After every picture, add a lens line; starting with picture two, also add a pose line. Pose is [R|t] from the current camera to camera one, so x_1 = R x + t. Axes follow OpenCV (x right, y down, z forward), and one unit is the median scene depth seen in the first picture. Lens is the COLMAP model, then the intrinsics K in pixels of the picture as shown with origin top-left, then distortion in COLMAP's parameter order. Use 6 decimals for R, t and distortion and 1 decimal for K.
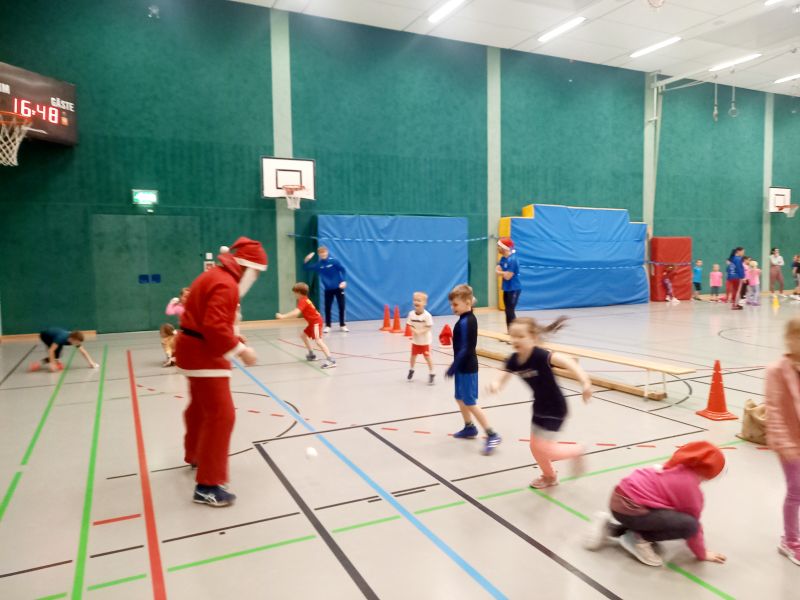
lens RADIAL K [[572.0, 0, 397.5], [0, 572.0, 297.6], [0, 0, 1]] dist [0.062752, -0.067559]
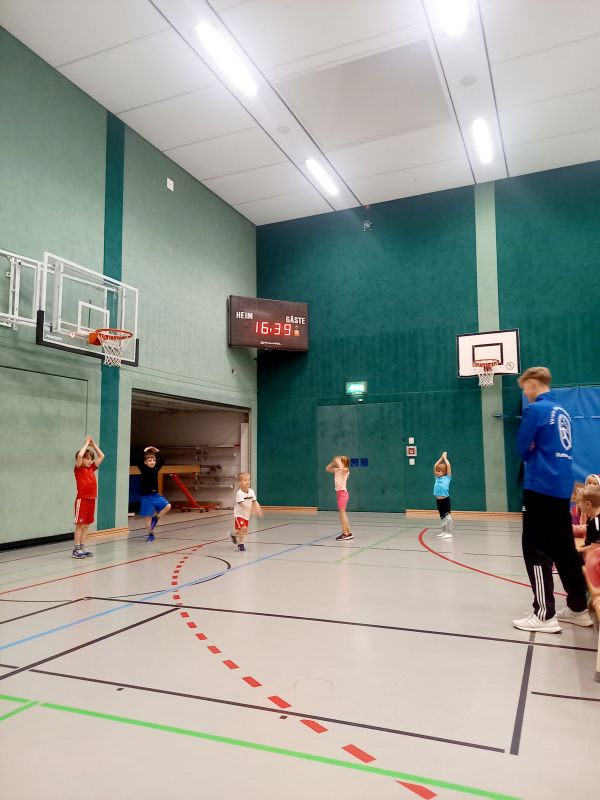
lens RADIAL K [[582.8, 0, 308.3], [0, 582.8, 401.3], [0, 0, 1]] dist [0.060756, -0.057601]
pose [[0.660177, -0.068407, -0.747989, 0.284379], [-0.048444, 0.989893, -0.133288, 0.003485], [0.749546, 0.124229, 0.650190, 0.179795]]
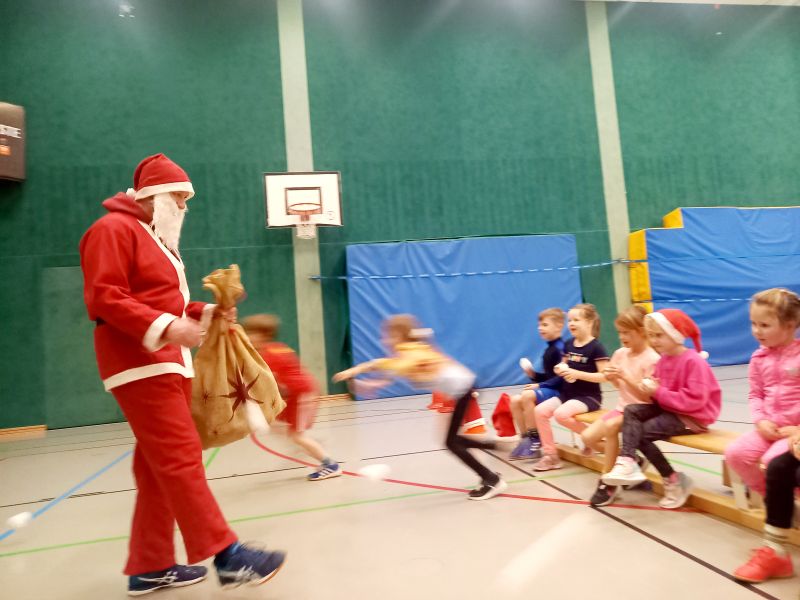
lens RADIAL K [[580.2, 0, 402.9], [0, 580.2, 289.4], [0, 0, 1]] dist [0.075190, -0.078508]
pose [[0.968931, -0.083714, -0.232733, 0.085214], [0.050726, 0.988236, -0.144282, 0.015110], [0.242074, 0.127994, 0.961778, 0.311776]]
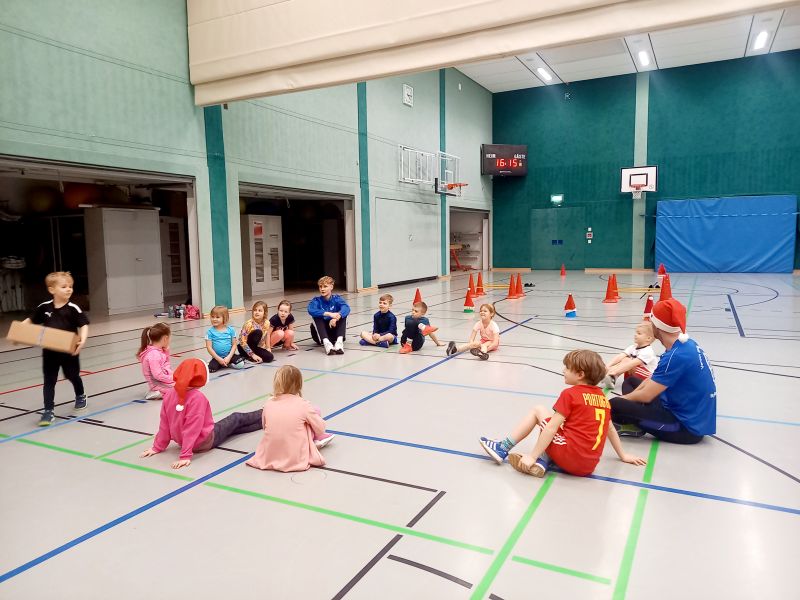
lens RADIAL K [[580.2, 0, 402.9], [0, 580.2, 289.4], [0, 0, 1]] dist [0.075190, -0.078508]
pose [[0.606069, 0.072937, -0.792061, 0.661958], [-0.042539, 0.997334, 0.059290, 0.024686], [0.794274, -0.002241, 0.607556, -0.460903]]
